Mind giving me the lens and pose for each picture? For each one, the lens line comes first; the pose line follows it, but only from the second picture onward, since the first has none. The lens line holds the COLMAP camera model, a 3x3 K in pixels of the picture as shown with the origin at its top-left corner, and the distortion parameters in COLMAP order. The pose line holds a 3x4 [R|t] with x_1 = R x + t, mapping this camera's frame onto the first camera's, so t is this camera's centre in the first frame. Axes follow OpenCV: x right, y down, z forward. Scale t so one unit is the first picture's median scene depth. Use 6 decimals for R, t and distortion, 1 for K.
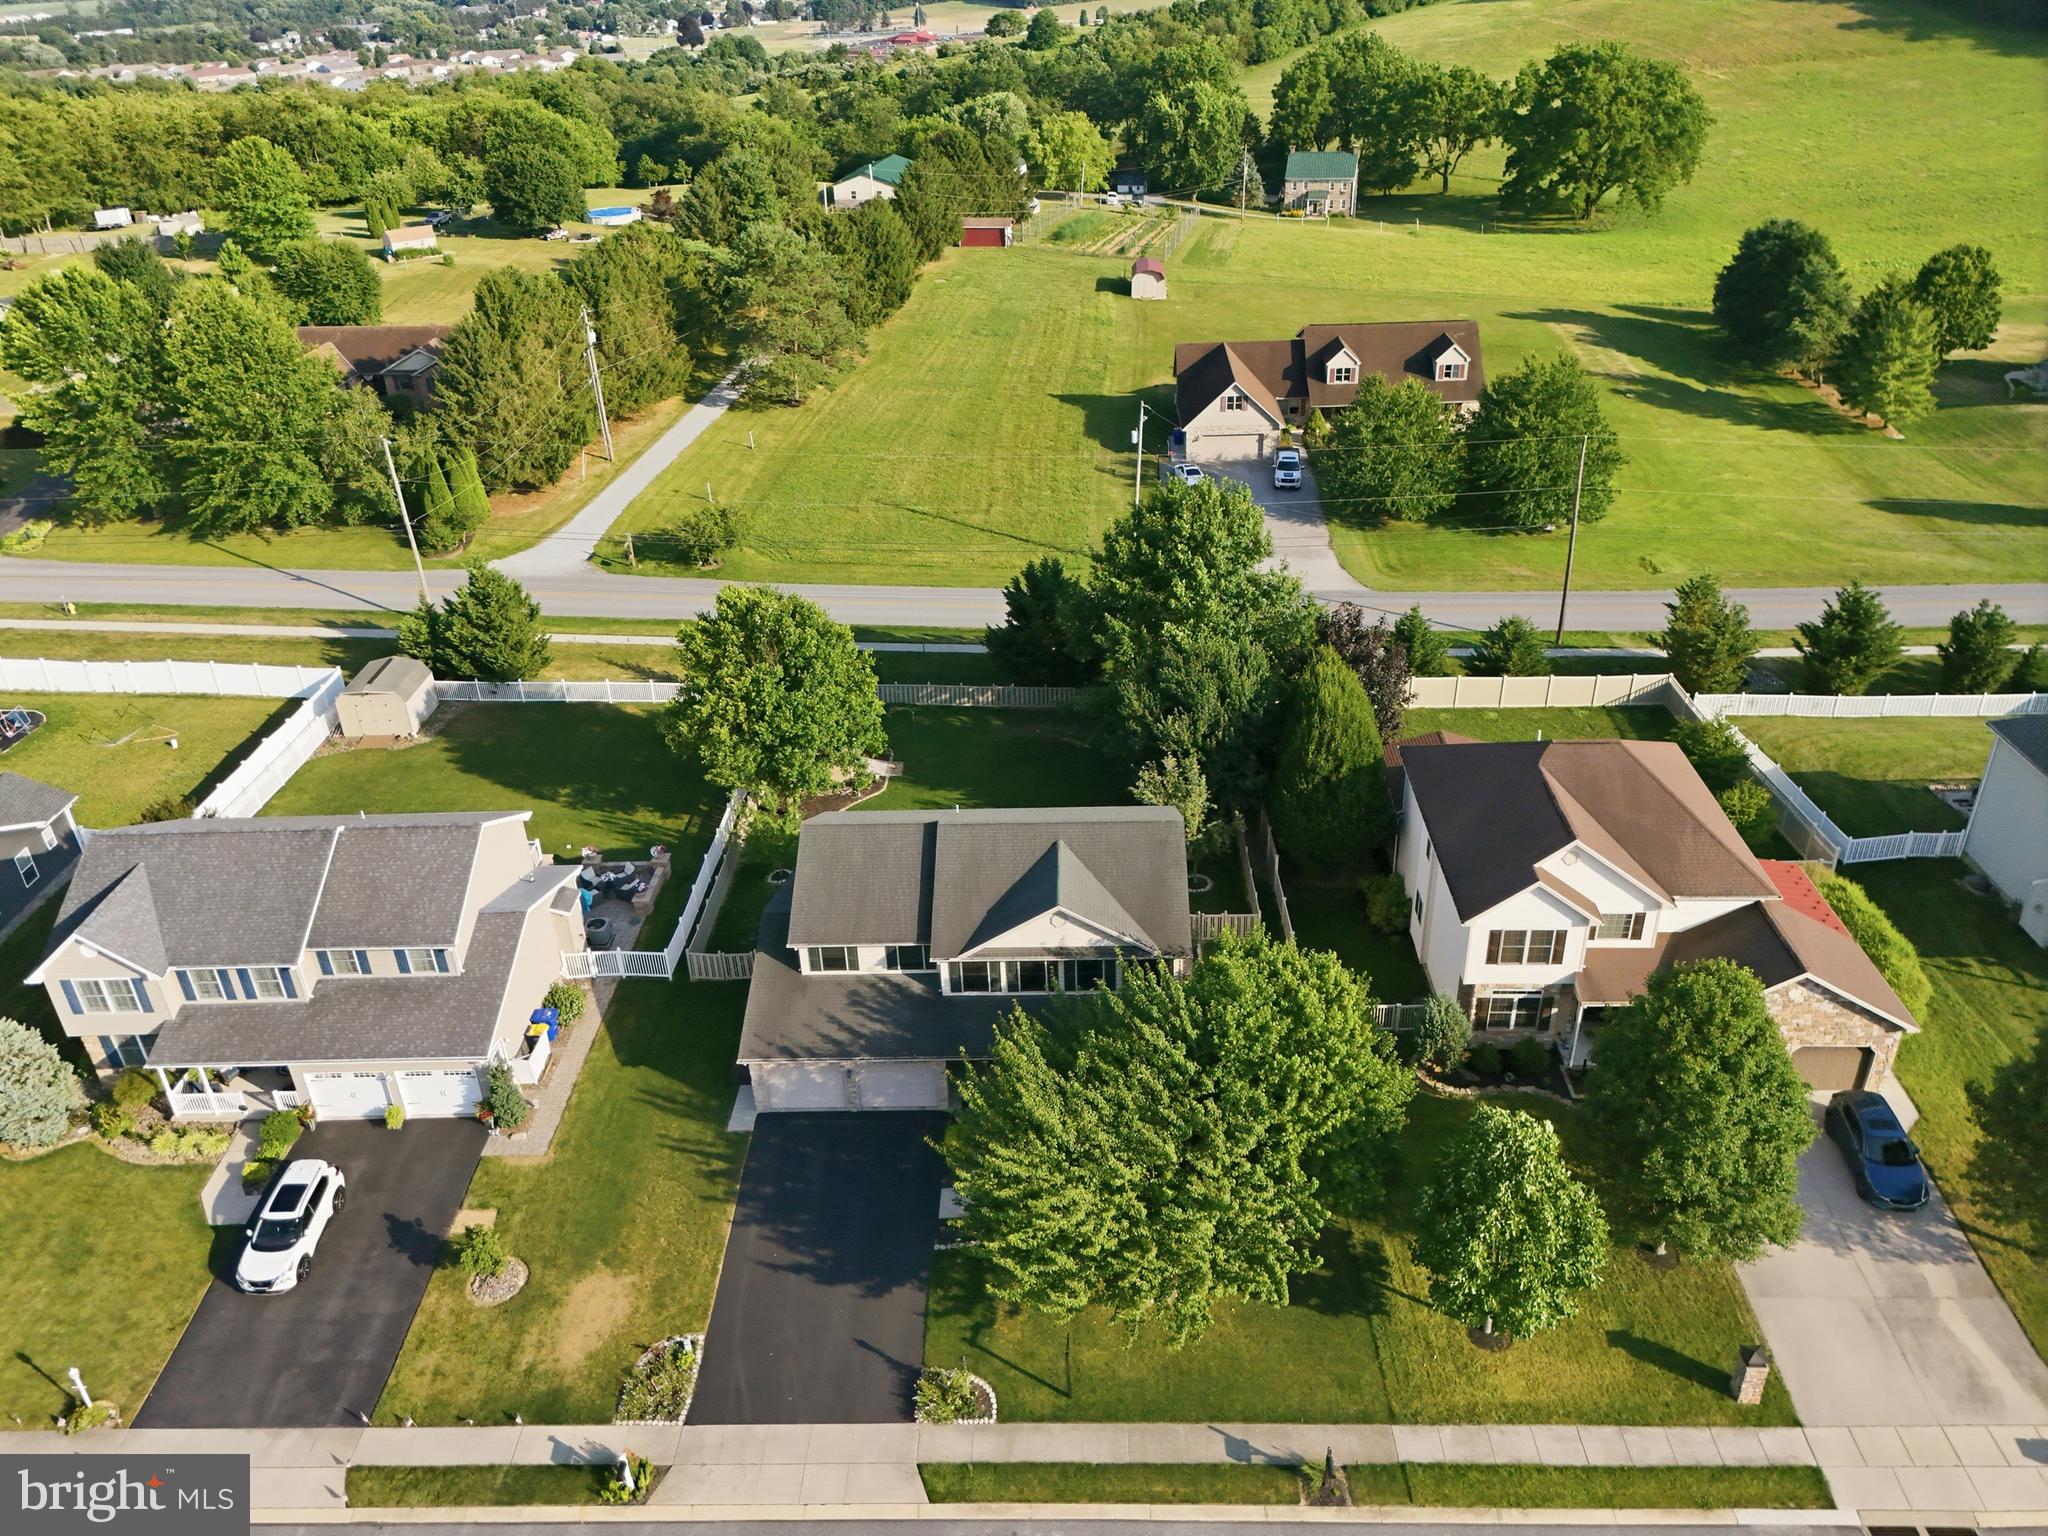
lens RADIAL K [[1513.1, 0, 1028.1], [0, 1513.1, 757.3], [0, 0, 1]] dist [0.060591, -0.054033]
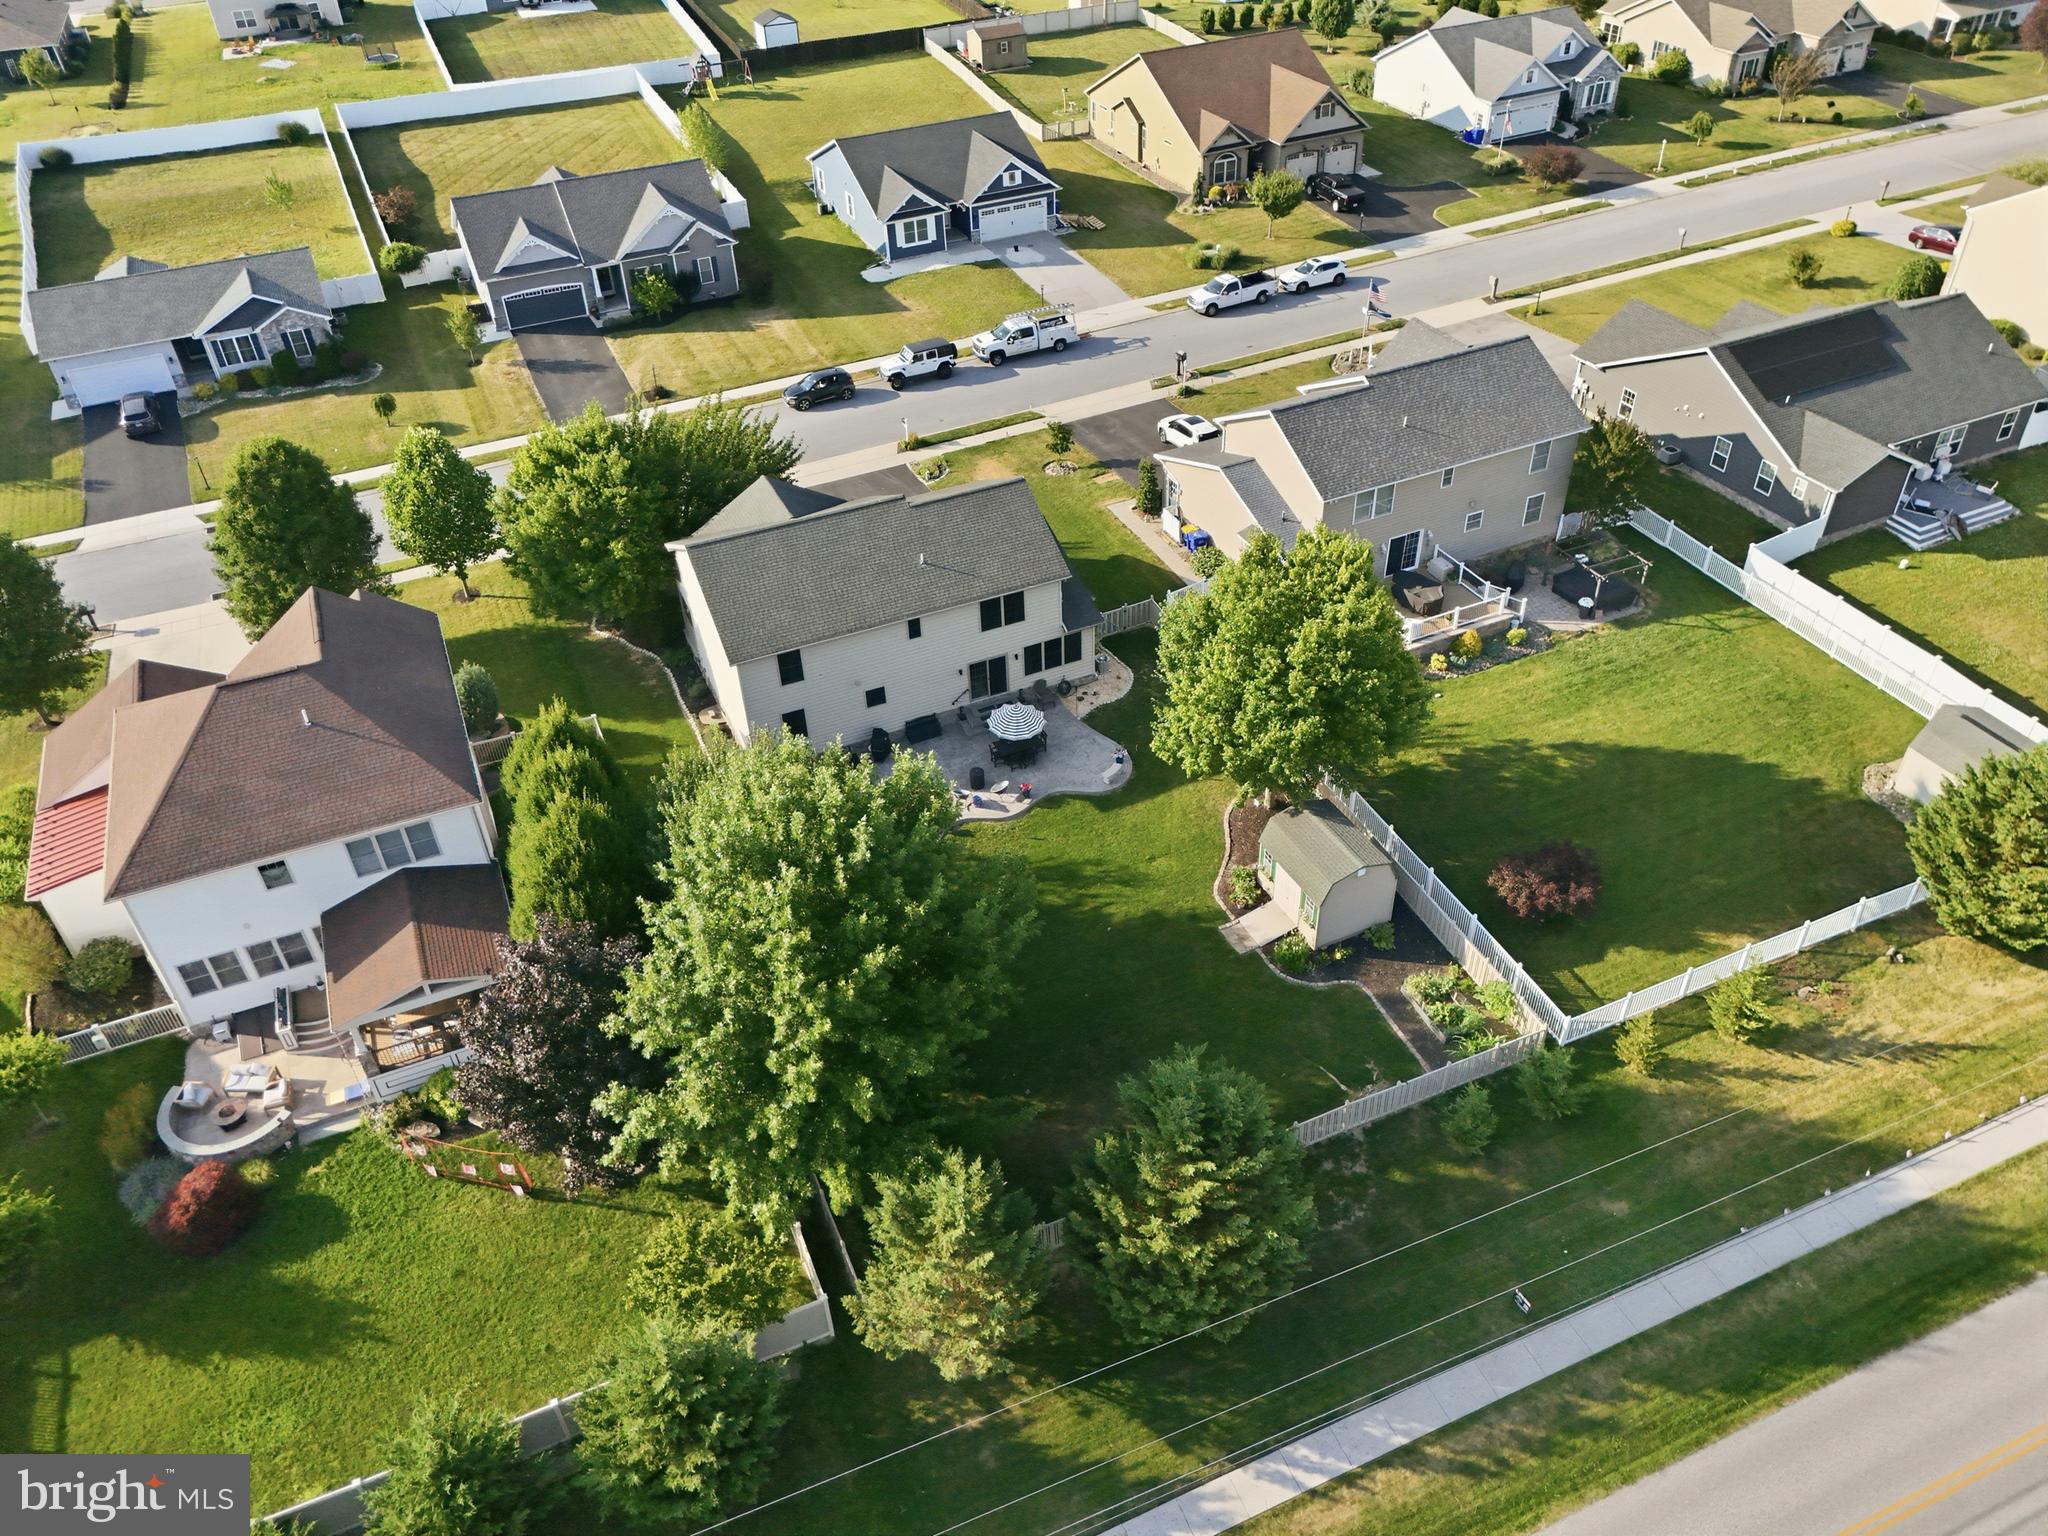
lens RADIAL K [[1513.1, 0, 1029.1], [0, 1513.1, 772.8], [0, 0, 1]] dist [0.060591, -0.054033]
pose [[-0.898198, 0.321726, -0.299554, 0.291106], [-0.155100, 0.405673, 0.900762, -1.013296], [0.411320, 0.855524, -0.314475, 1.781861]]
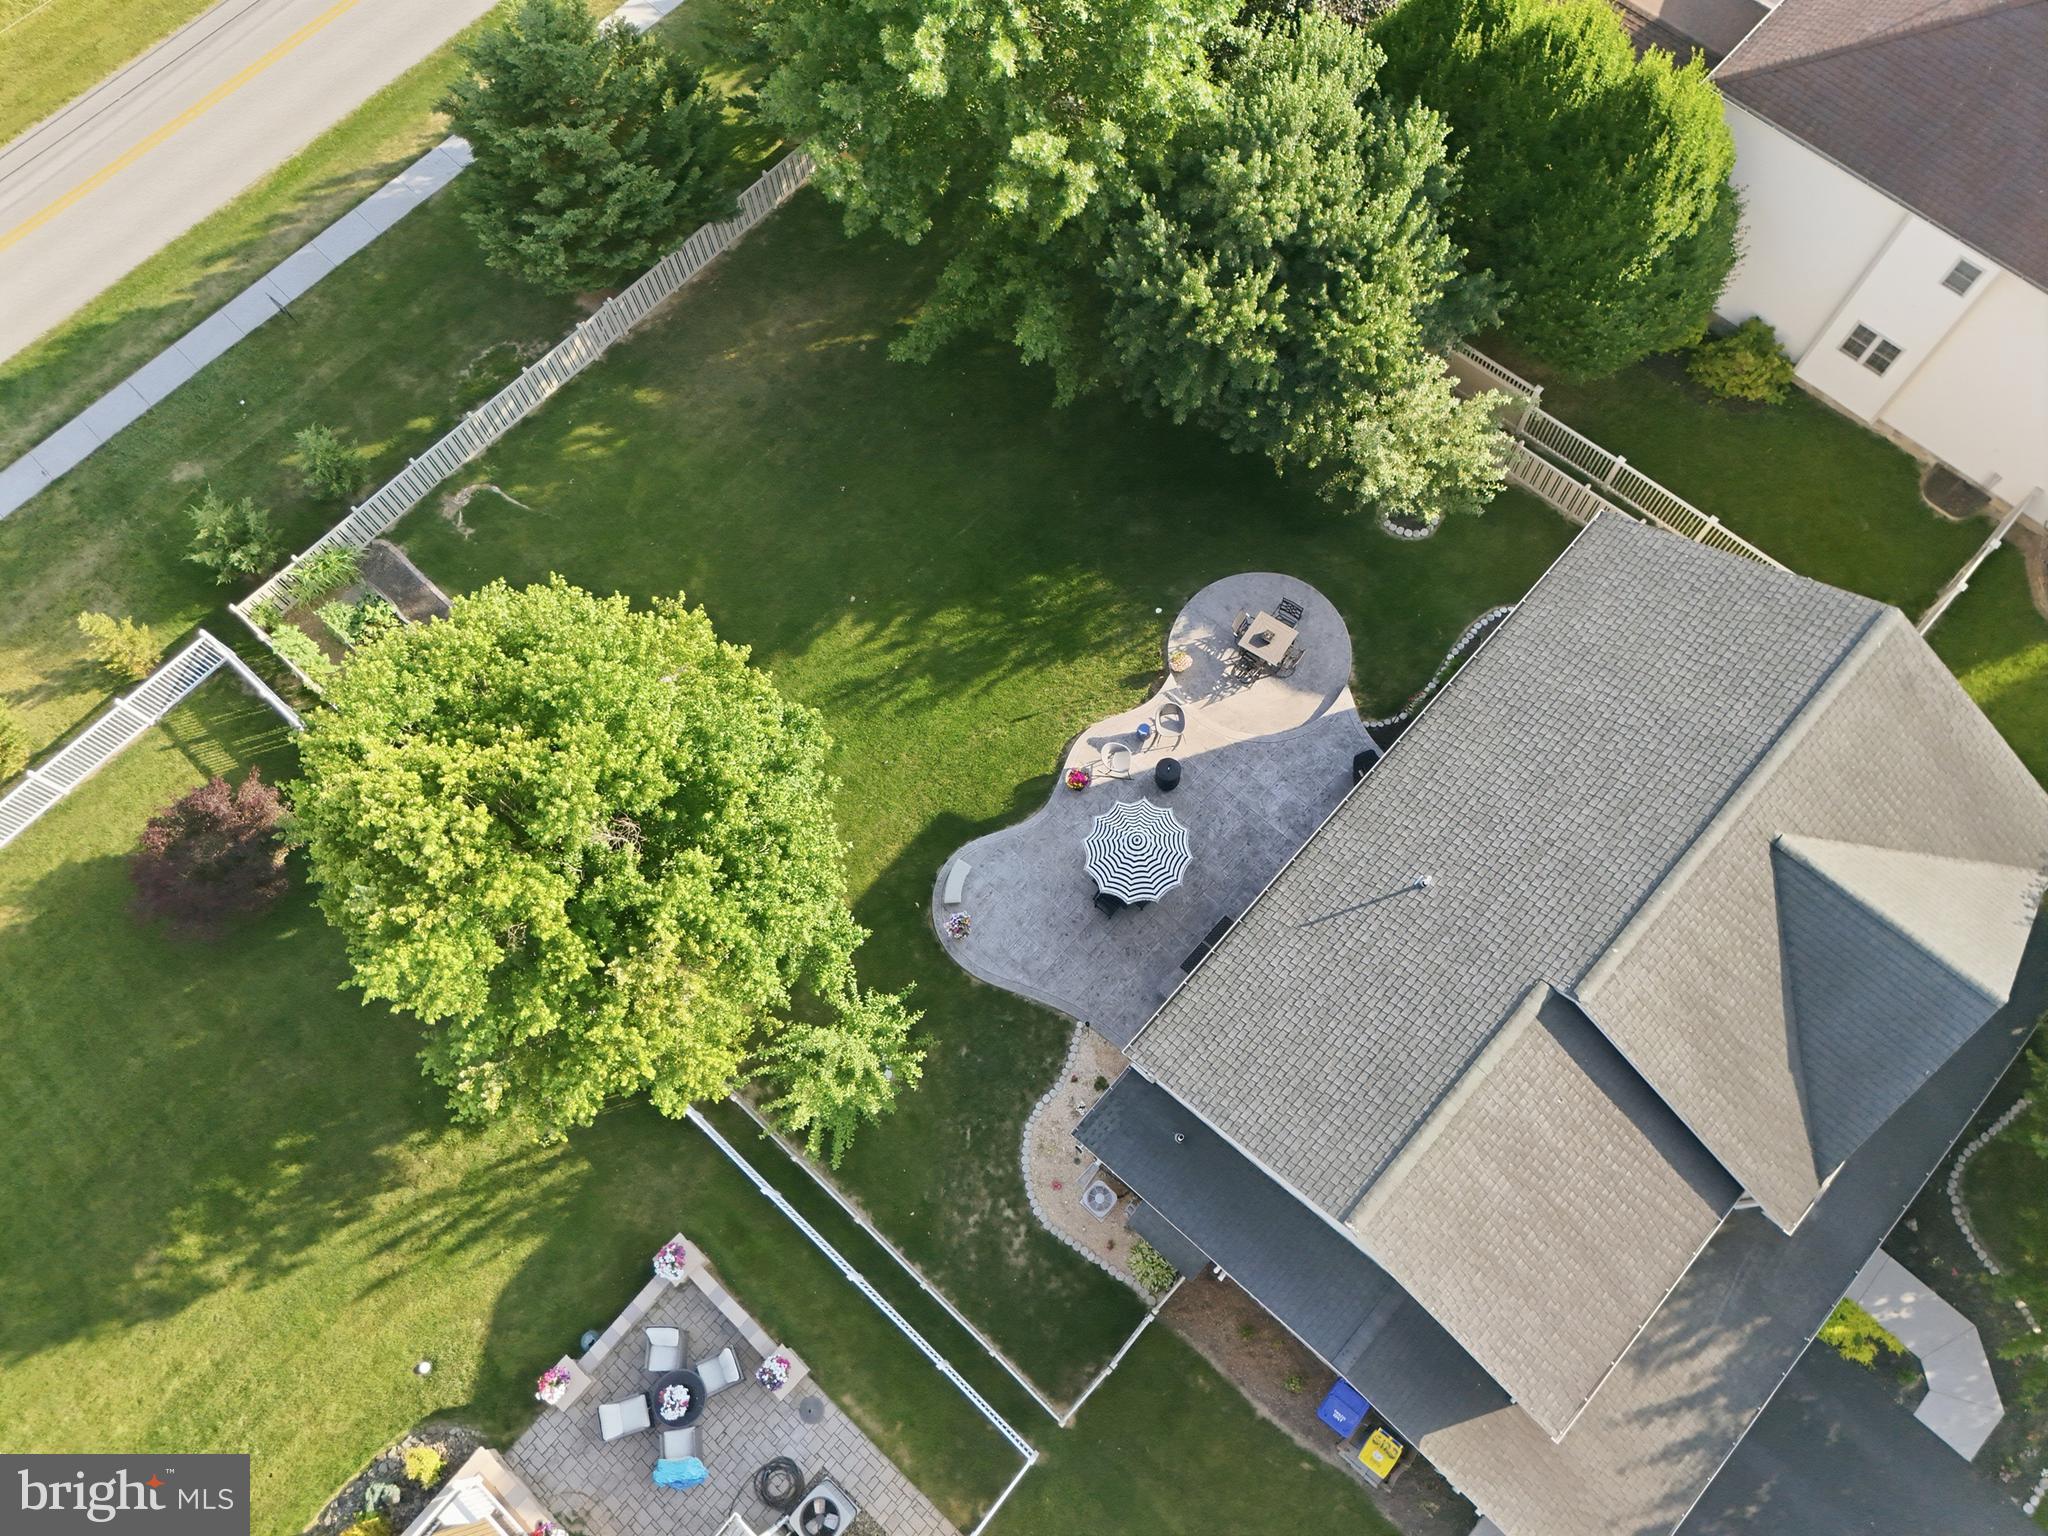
lens RADIAL K [[1513.1, 0, 1019.2], [0, 1513.1, 759.4], [0, 0, 1]] dist [0.060591, -0.054033]
pose [[0.652554, -0.713401, 0.255405, -0.259401], [0.392151, 0.606363, 0.691767, -0.415899], [-0.648375, -0.351258, 0.675446, 0.950616]]
